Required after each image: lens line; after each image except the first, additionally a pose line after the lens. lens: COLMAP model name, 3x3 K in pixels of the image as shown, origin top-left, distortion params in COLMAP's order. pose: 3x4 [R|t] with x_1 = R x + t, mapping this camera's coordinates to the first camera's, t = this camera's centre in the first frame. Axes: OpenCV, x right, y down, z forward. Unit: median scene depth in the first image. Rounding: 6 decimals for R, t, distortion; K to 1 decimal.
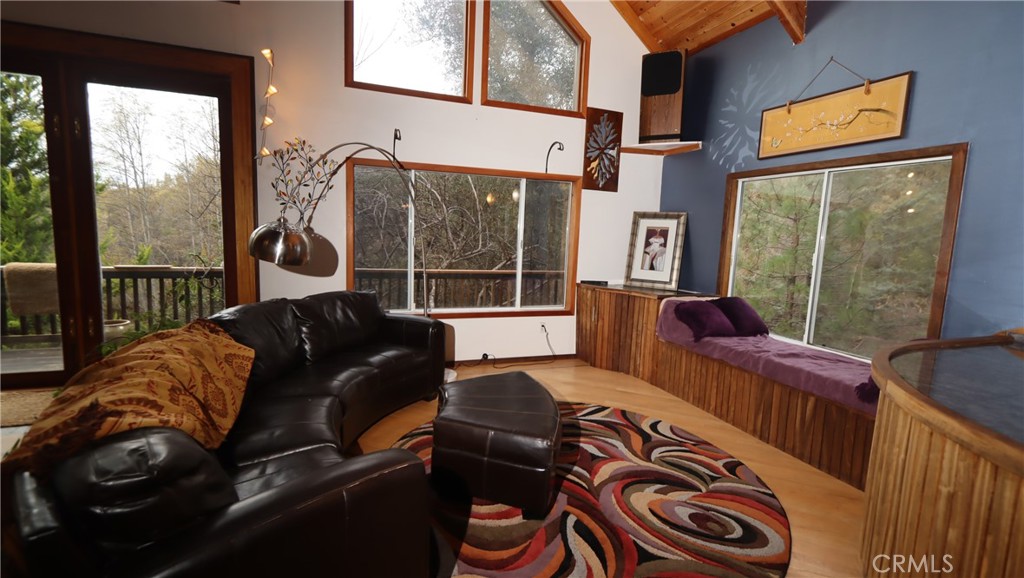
lens RADIAL K [[471.9, 0, 510.7], [0, 471.9, 287.5], [0, 0, 1]] dist [-0.000222, -0.000436]
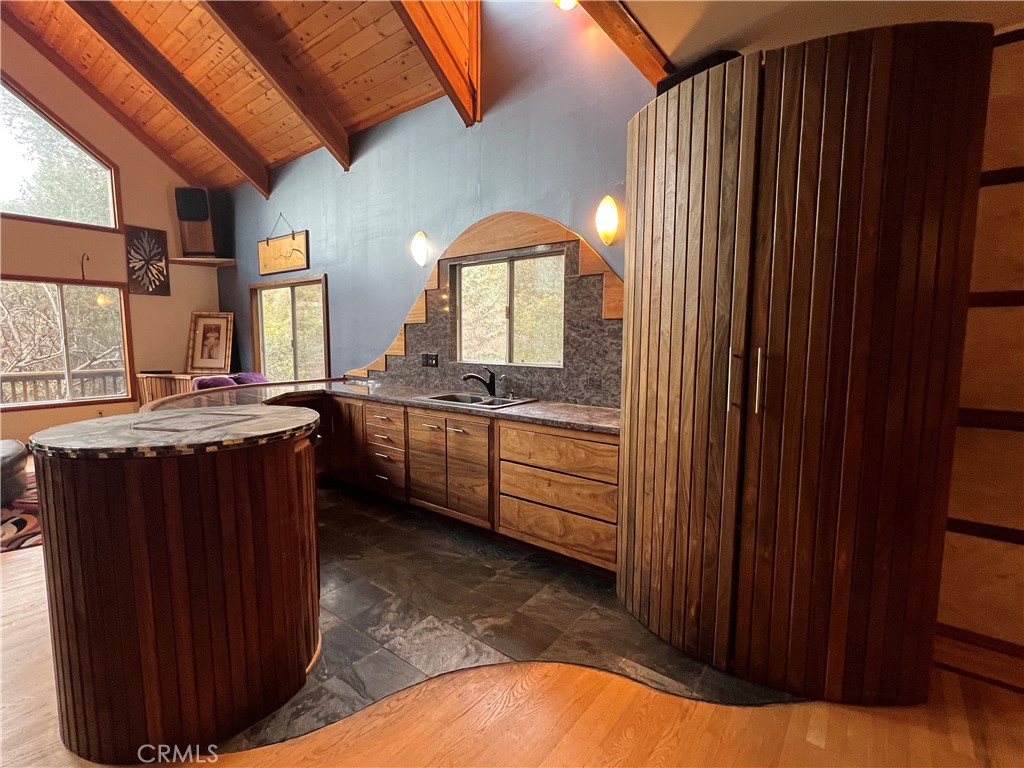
lens RADIAL K [[478.9, 0, 513.7], [0, 478.9, 385.5], [0, 0, 1]] dist [-0.000839, -0.000057]
pose [[0.857393, -0.083013, 0.507924, 0.349948], [0.087731, 0.996036, 0.014695, 0.088639], [-0.507130, 0.031962, 0.861277, -0.516487]]
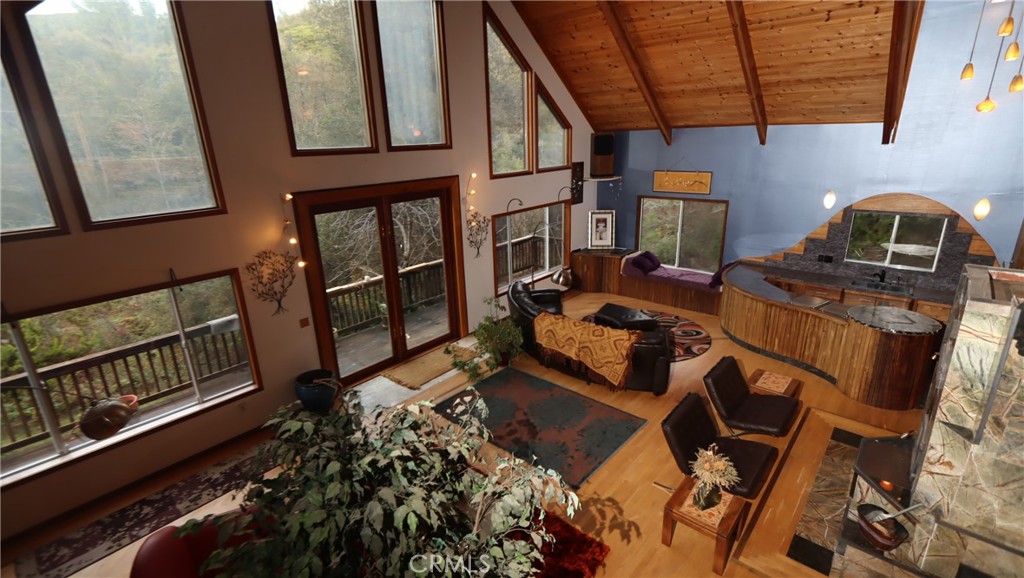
lens RADIAL K [[471.9, 0, 509.0], [0, 471.9, 286.8], [0, 0, 1]] dist [-0.000222, -0.000436]
pose [[0.884490, -0.205813, 0.418711, -0.961532], [0.122643, 0.968446, 0.216959, -0.337351], [-0.450152, -0.140546, 0.881822, -0.646800]]
